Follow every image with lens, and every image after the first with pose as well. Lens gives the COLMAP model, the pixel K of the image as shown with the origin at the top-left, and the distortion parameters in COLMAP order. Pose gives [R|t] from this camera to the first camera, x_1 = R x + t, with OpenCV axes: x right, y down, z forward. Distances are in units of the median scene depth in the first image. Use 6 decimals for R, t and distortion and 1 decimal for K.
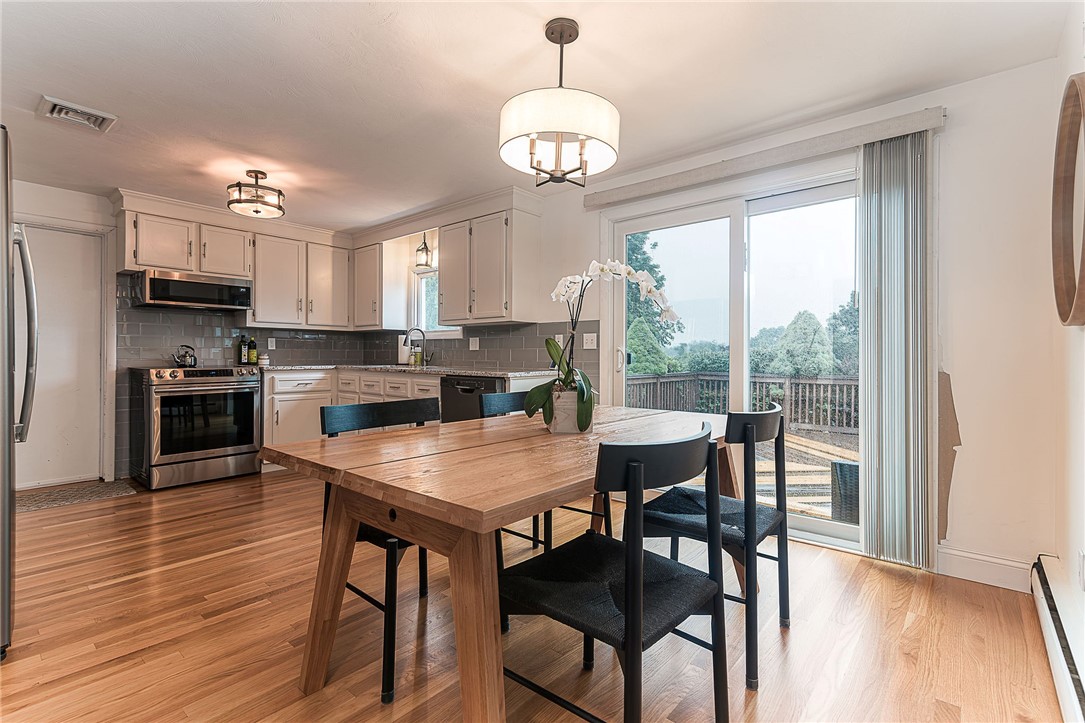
lens RADIAL K [[498.2, 0, 547.8], [0, 498.2, 353.2], [0, 0, 1]] dist [0.008766, -0.002024]
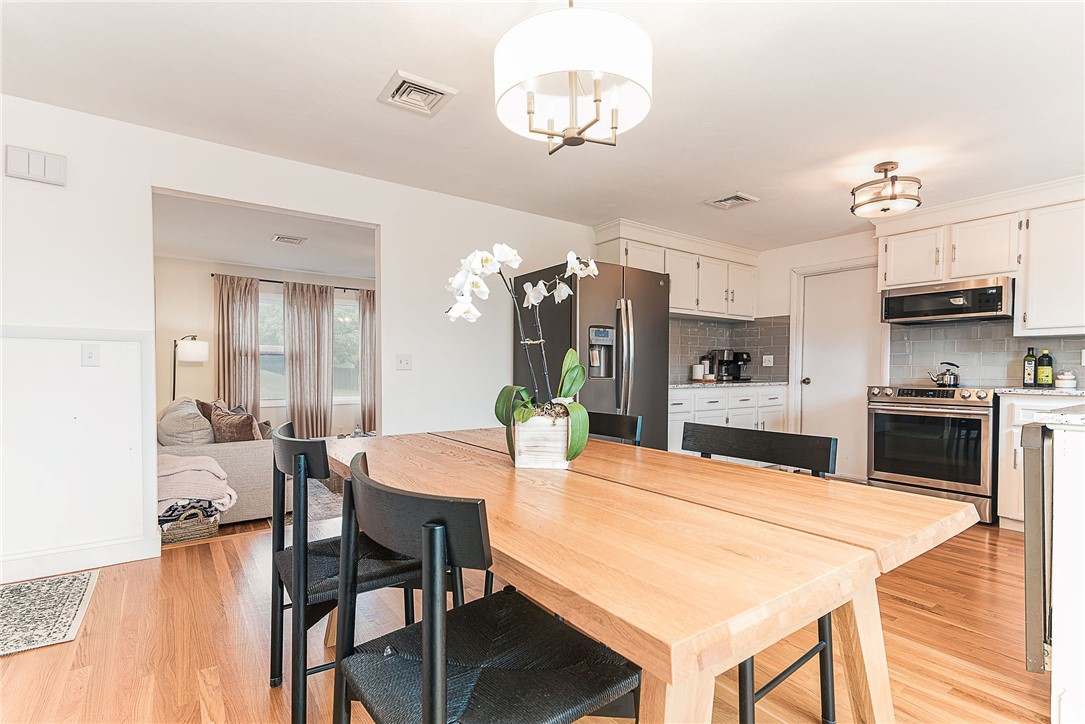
lens RADIAL K [[498.2, 0, 547.4], [0, 498.2, 386.1], [0, 0, 1]] dist [0.008766, -0.002024]
pose [[-0.232287, 0.028795, -0.972221, 0.340089], [-0.001265, 0.999552, 0.029907, 0.000811], [0.972647, 0.008177, -0.232146, 0.514743]]
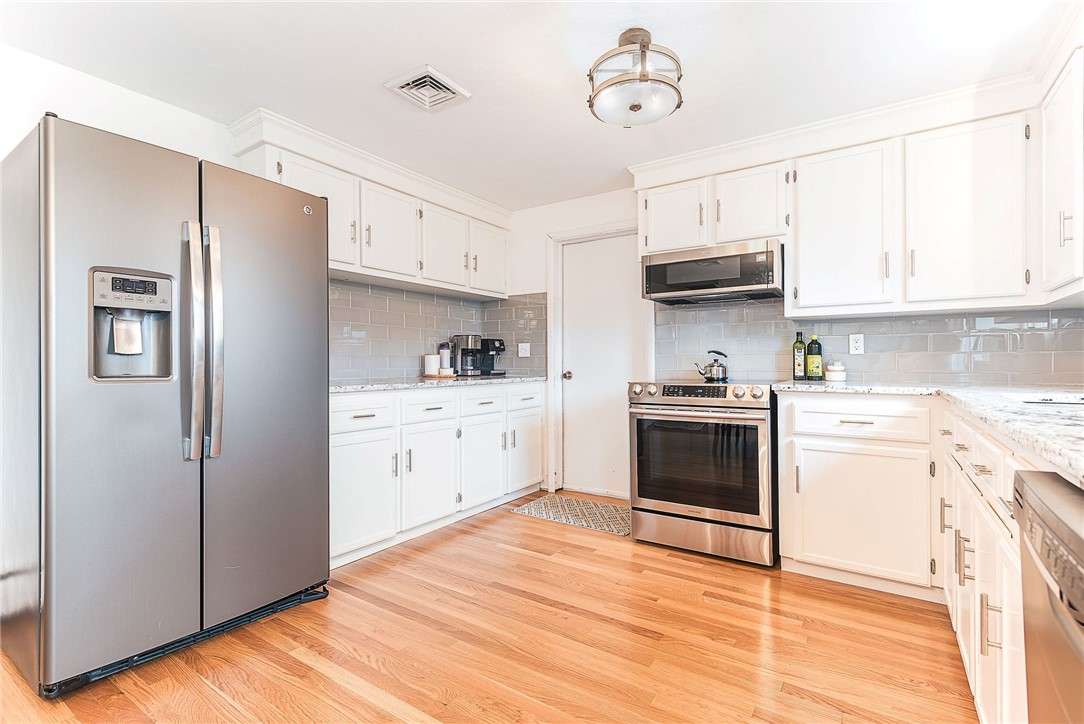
lens RADIAL K [[497.7, 0, 533.6], [0, 497.7, 364.1], [0, 0, 1]] dist [0.008766, -0.002024]
pose [[0.109201, -0.001705, -0.994018, -0.033975], [0.005259, 0.999986, -0.001138, 0.002857], [0.994006, -0.005104, 0.109208, 0.673599]]
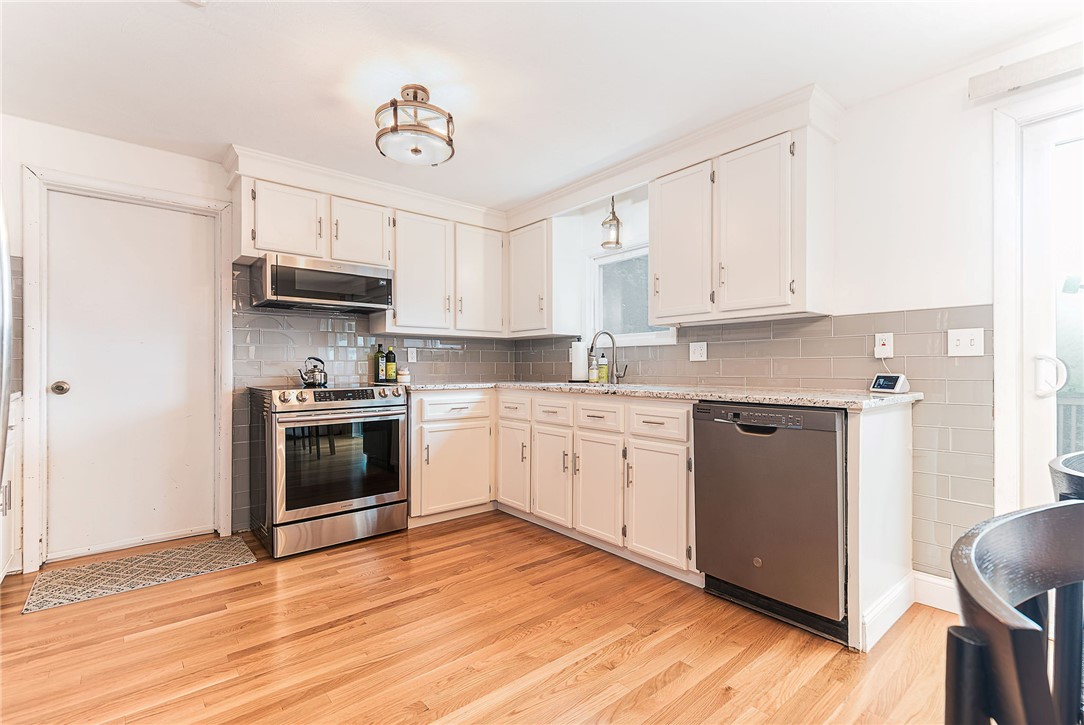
lens RADIAL K [[497.7, 0, 553.8], [0, 497.7, 366.4], [0, 0, 1]] dist [0.008766, -0.002024]
pose [[0.987204, -0.006284, -0.159339, -0.246397], [0.006306, 0.999980, -0.000367, 0.000370], [0.159338, -0.000643, 0.987224, 0.313052]]
